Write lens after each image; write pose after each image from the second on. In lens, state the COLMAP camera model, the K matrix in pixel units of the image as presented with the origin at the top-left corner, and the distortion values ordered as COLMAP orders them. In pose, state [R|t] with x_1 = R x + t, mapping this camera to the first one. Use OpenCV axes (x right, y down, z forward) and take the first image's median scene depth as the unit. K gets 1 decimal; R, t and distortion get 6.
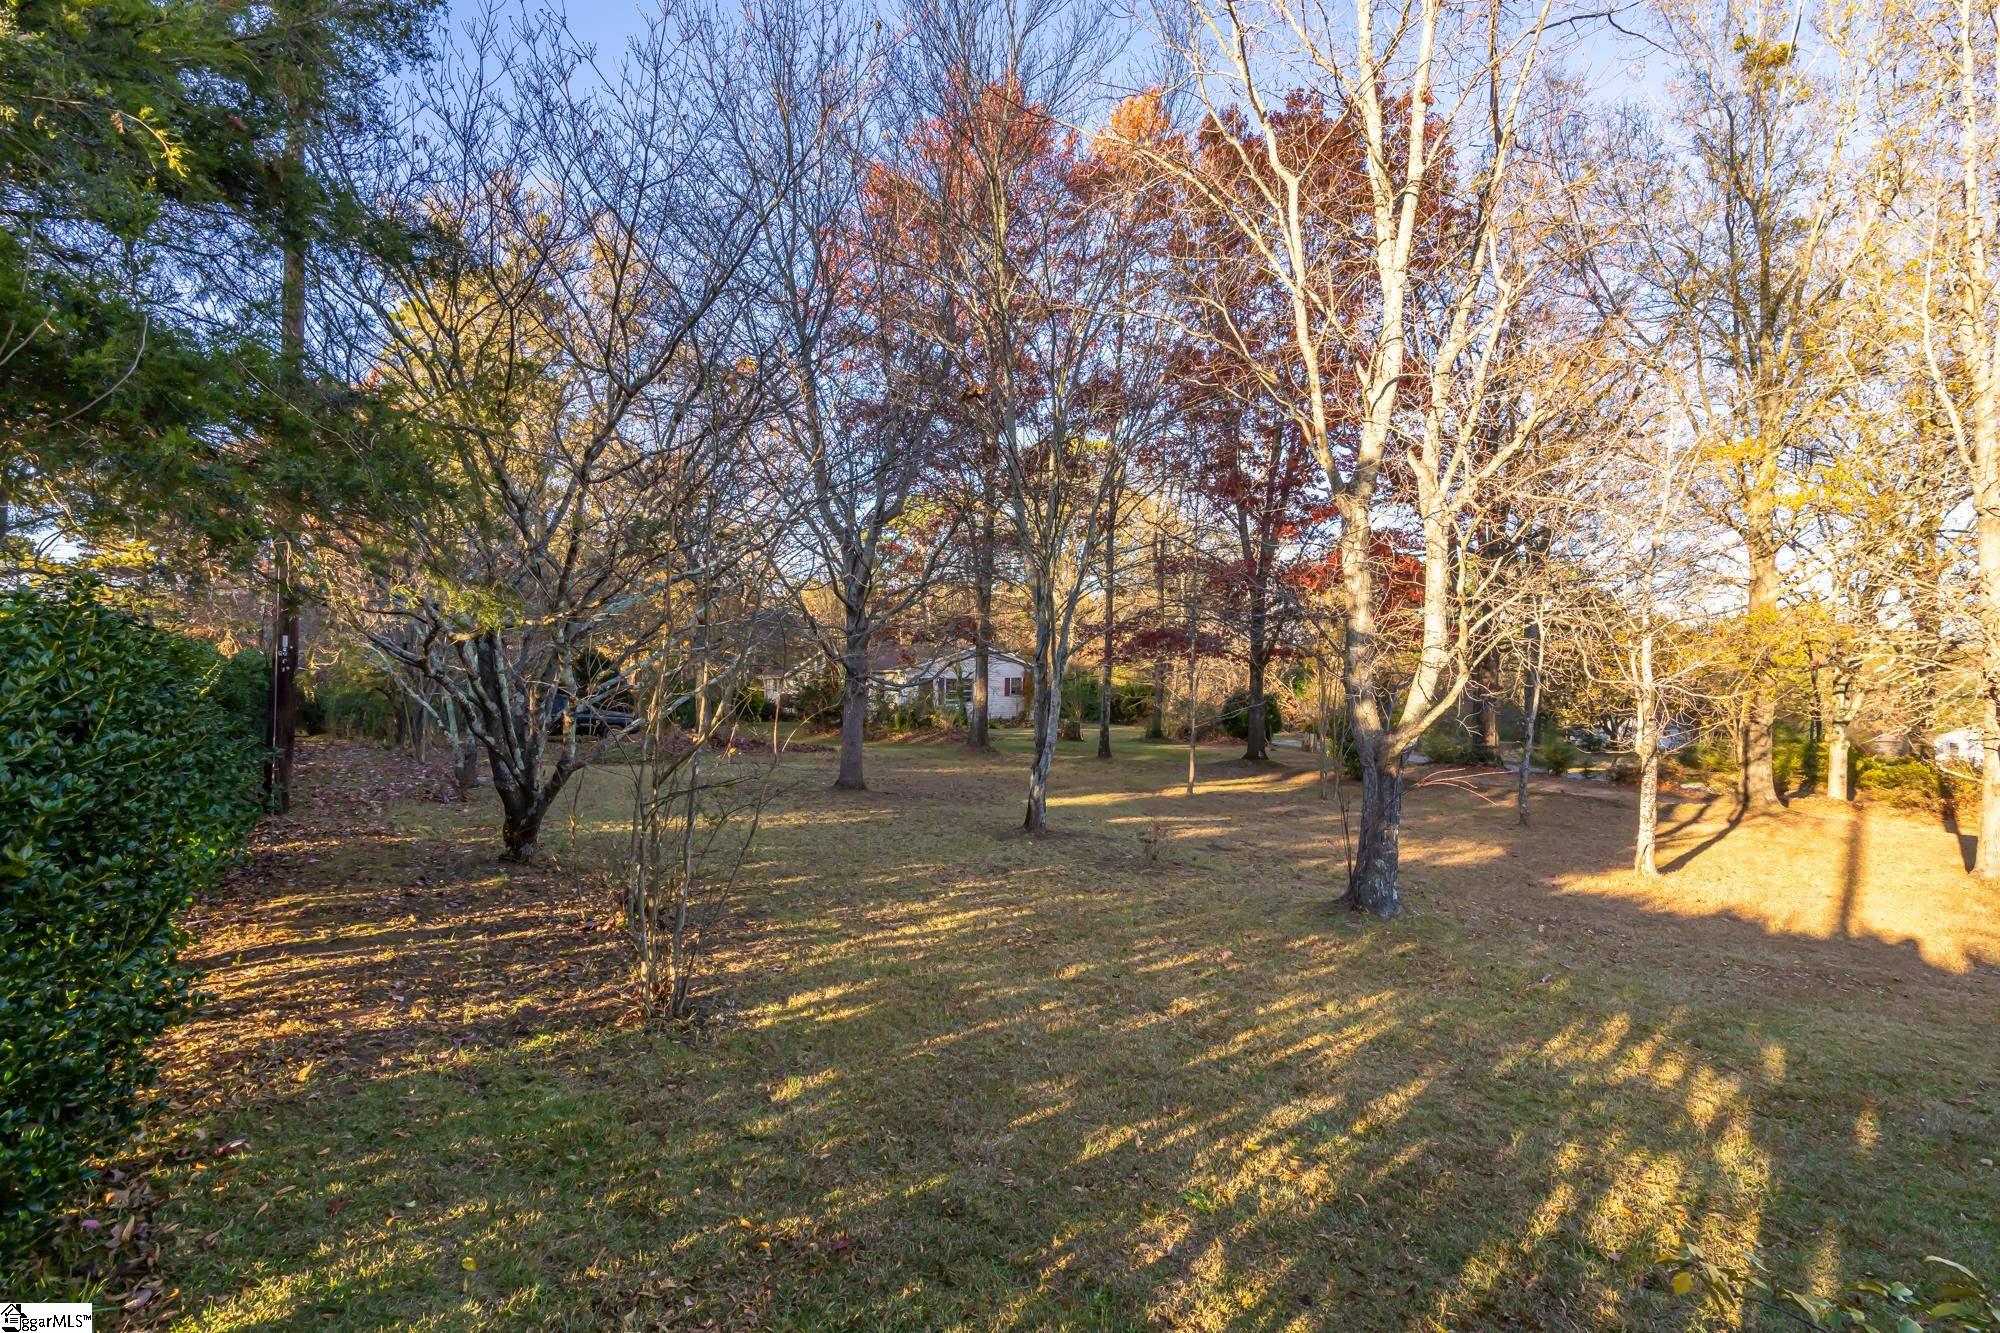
lens RADIAL K [[899.3, 0, 997.9], [0, 899.3, 667.6], [0, 0, 1]] dist [-0.002276, 0.000724]
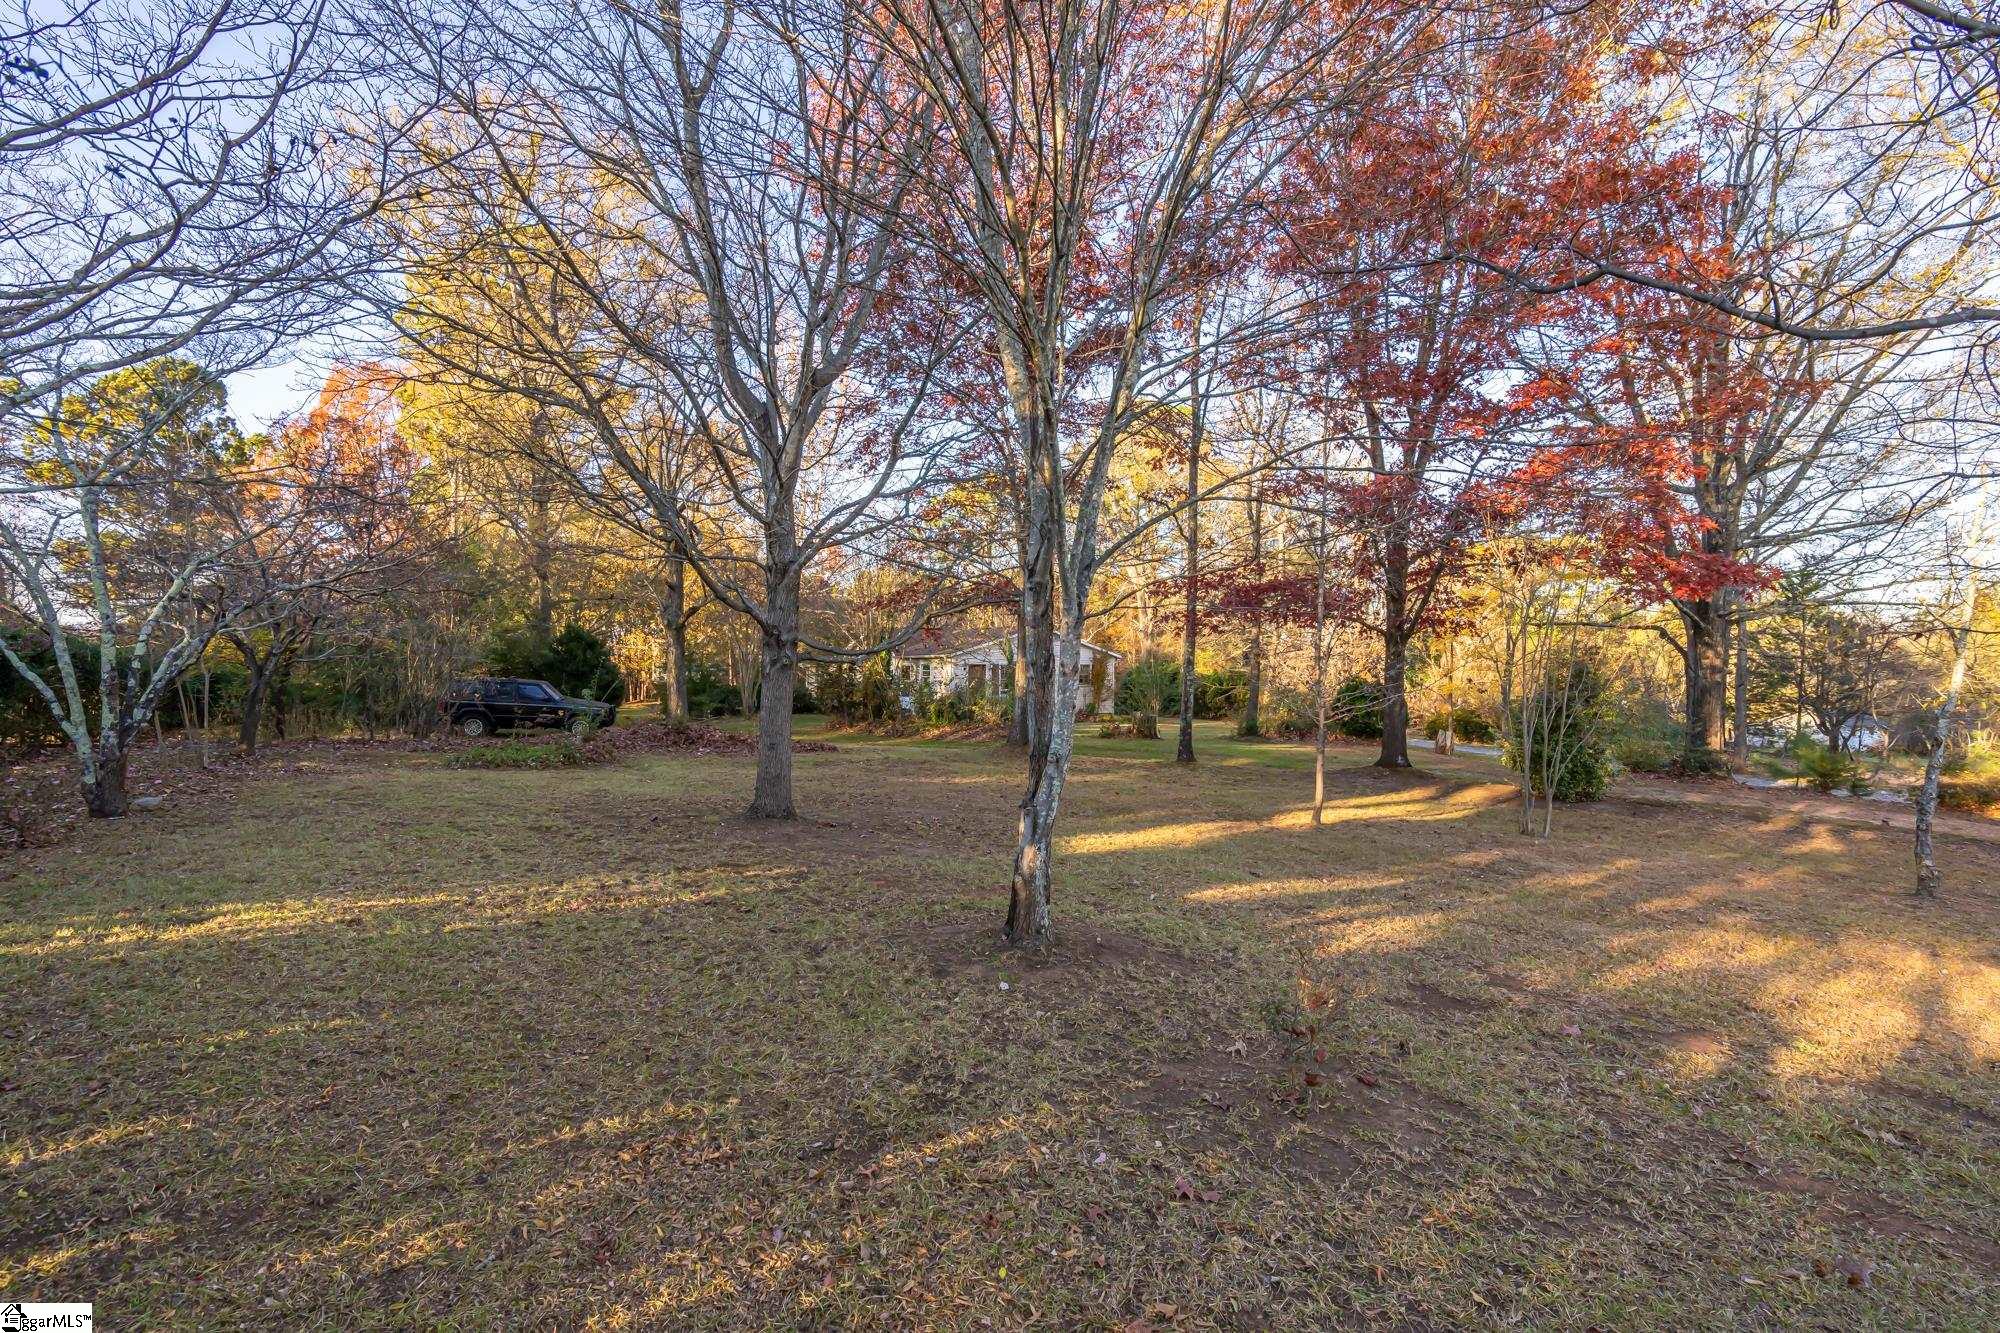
lens RADIAL K [[899.3, 0, 996.9], [0, 899.3, 669.0], [0, 0, 1]] dist [-0.002276, 0.000724]
pose [[0.995762, -0.001217, -0.091959, 0.033748], [0.001910, 0.999970, 0.007441, 0.018015], [0.091948, -0.007586, 0.995735, 0.263599]]
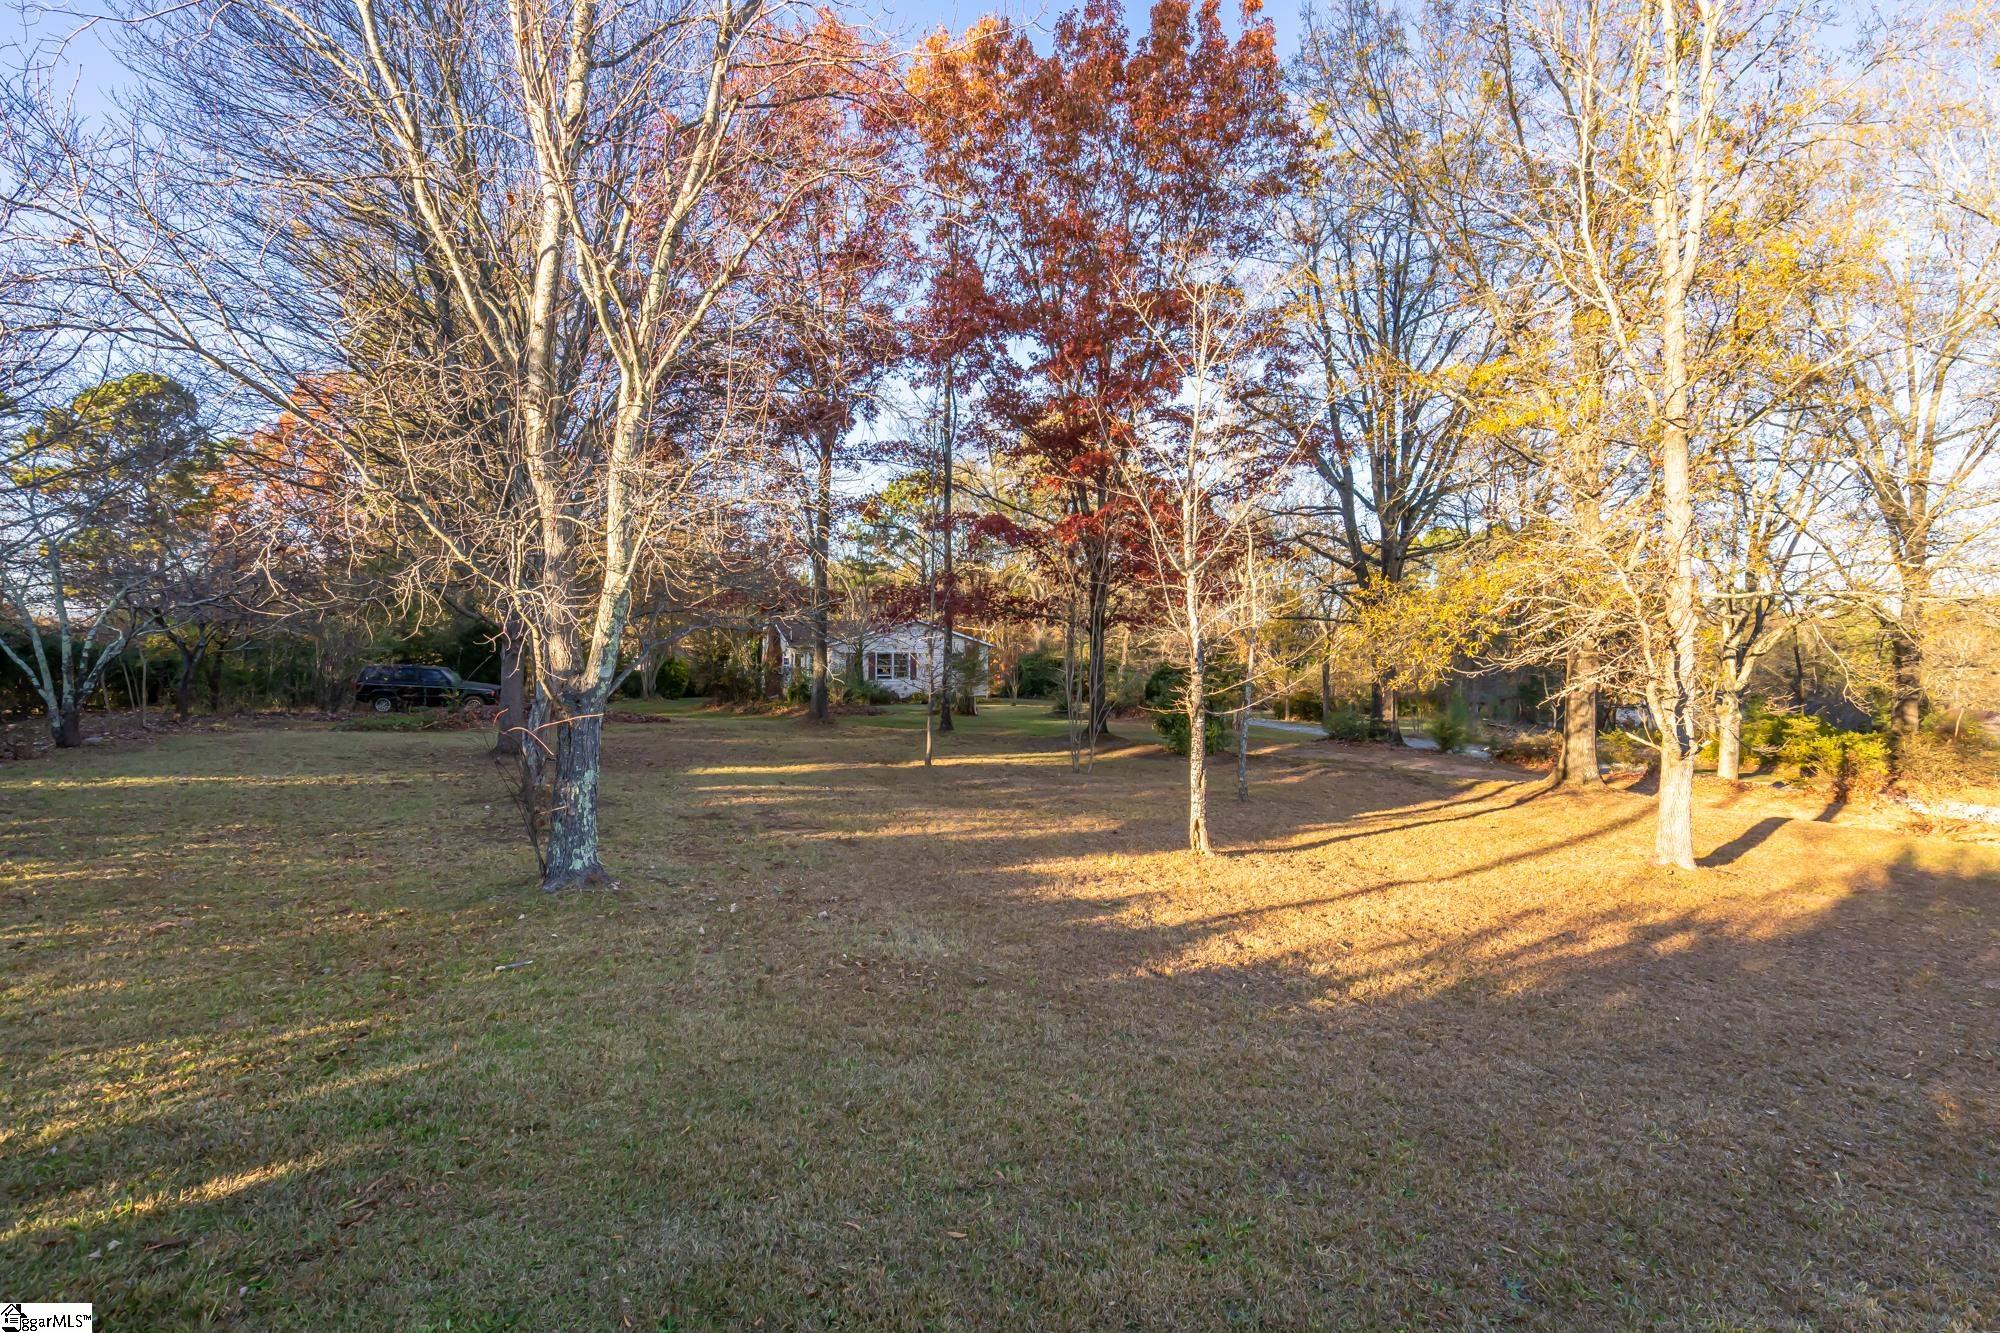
lens RADIAL K [[899.3, 0, 993.0], [0, 899.3, 667.2], [0, 0, 1]] dist [-0.002276, 0.000724]
pose [[0.996042, -0.001905, -0.088863, 0.293044], [0.003527, 0.999830, 0.018103, 0.018119], [0.088814, -0.018344, 0.995879, 0.064476]]
